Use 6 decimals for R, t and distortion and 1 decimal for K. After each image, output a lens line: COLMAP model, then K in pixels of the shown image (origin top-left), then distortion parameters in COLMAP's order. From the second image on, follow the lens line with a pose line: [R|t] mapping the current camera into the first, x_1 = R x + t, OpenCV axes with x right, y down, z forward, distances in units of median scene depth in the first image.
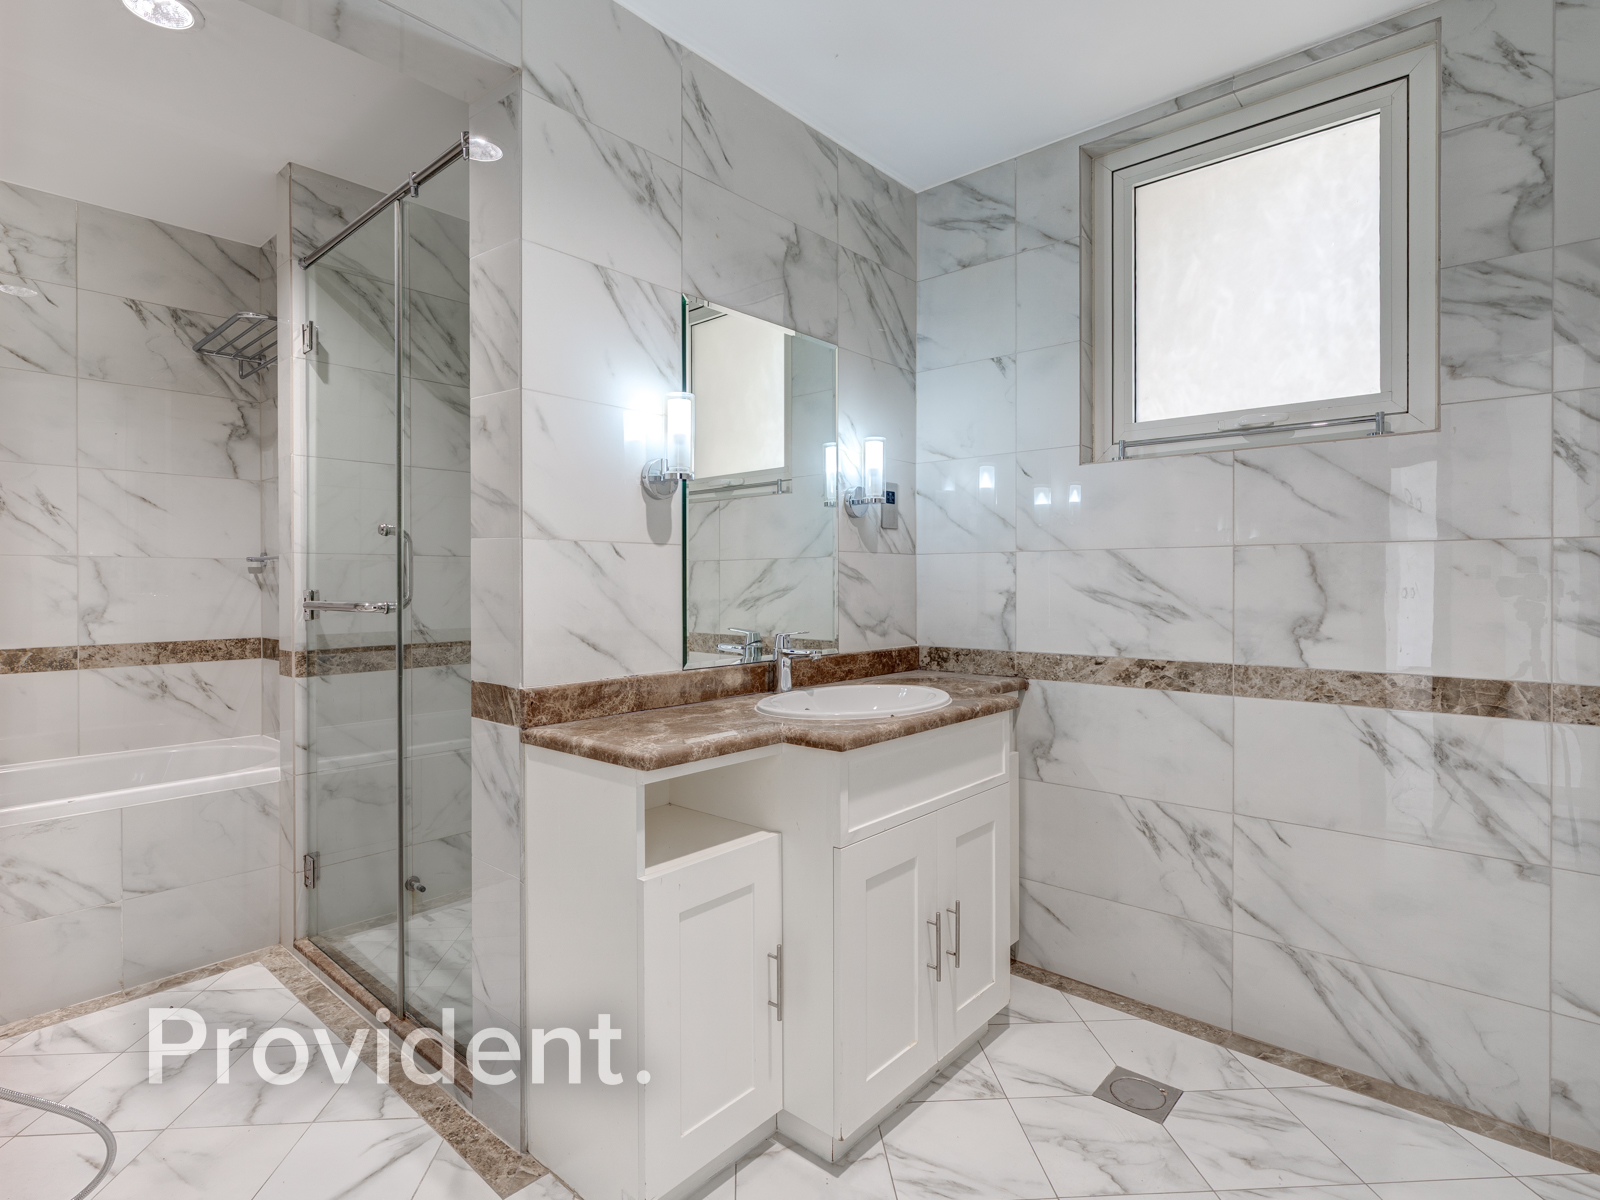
lens RADIAL K [[819.4, 0, 796.4], [0, 819.4, 586.7], [0, 0, 1]] dist [-0.005361, 0.000228]
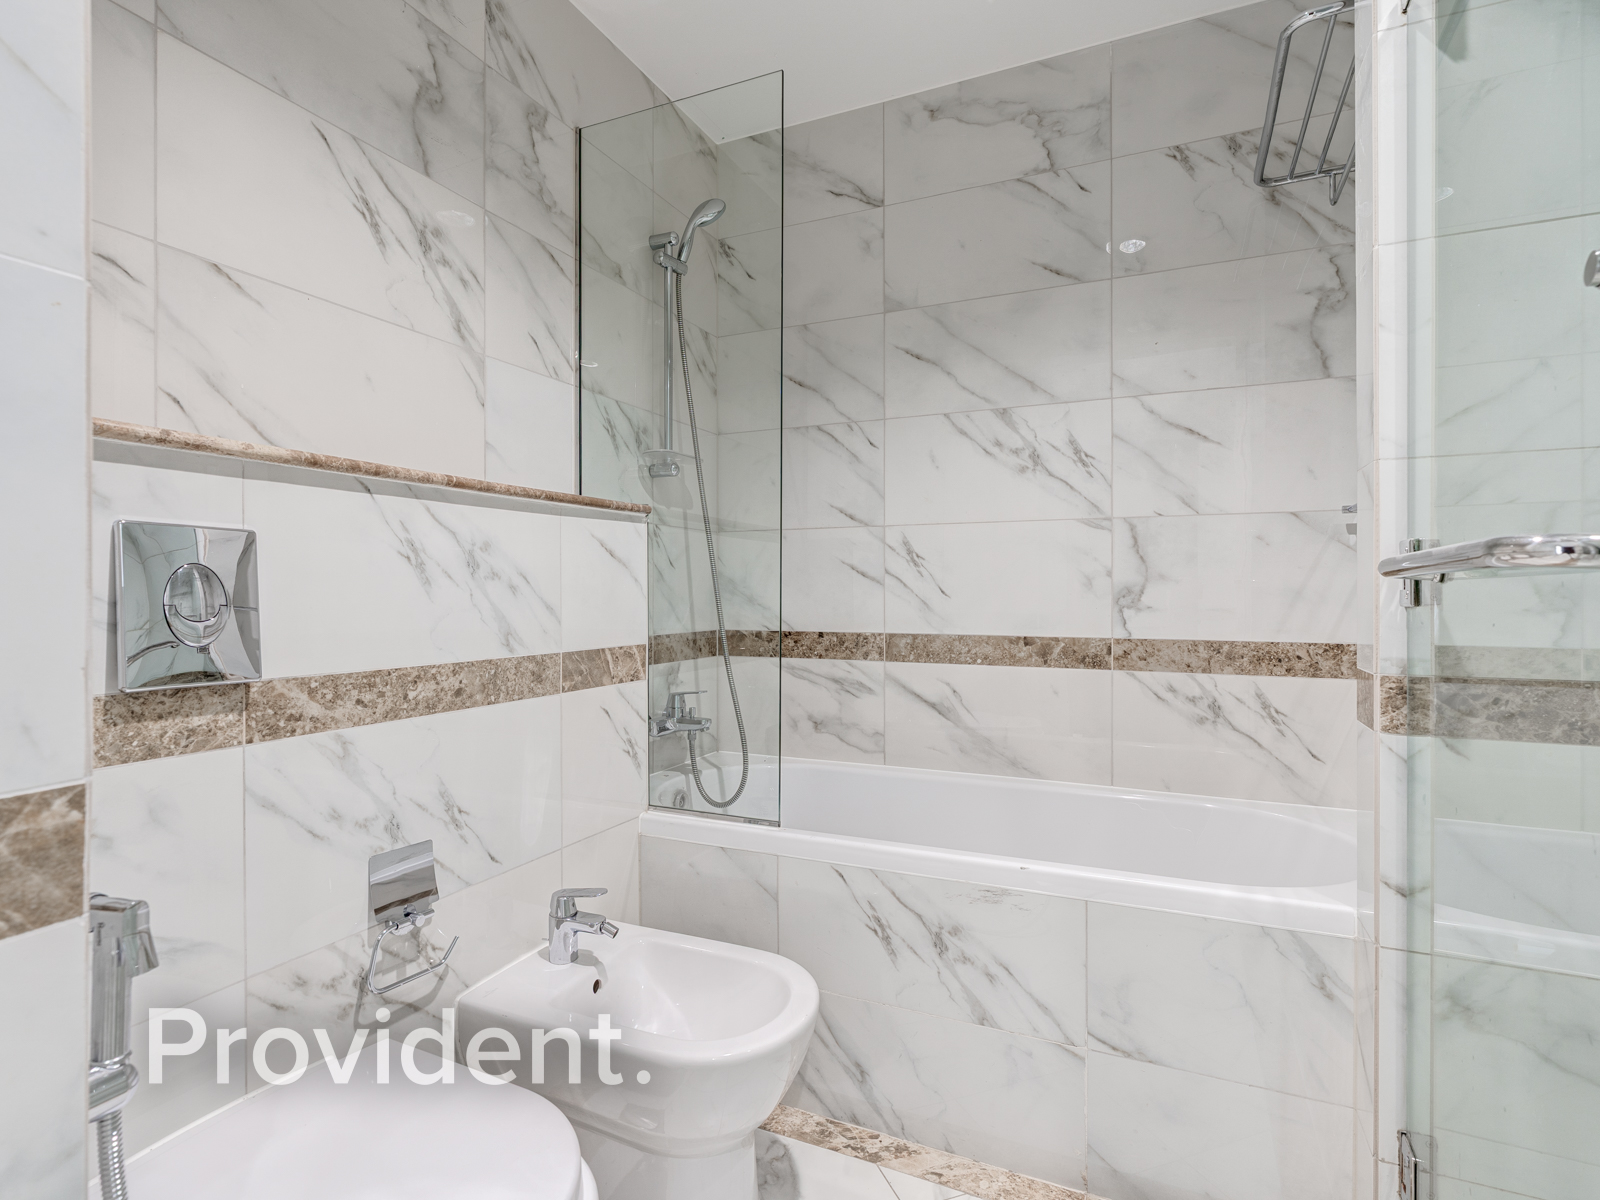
lens RADIAL K [[819.4, 0, 794.4], [0, 819.4, 590.2], [0, 0, 1]] dist [-0.005361, 0.000228]
pose [[0.283851, 0.001116, -0.958868, -0.247190], [-0.007647, 0.999970, -0.001100, 0.031896], [0.958838, 0.007644, 0.283851, 0.512606]]
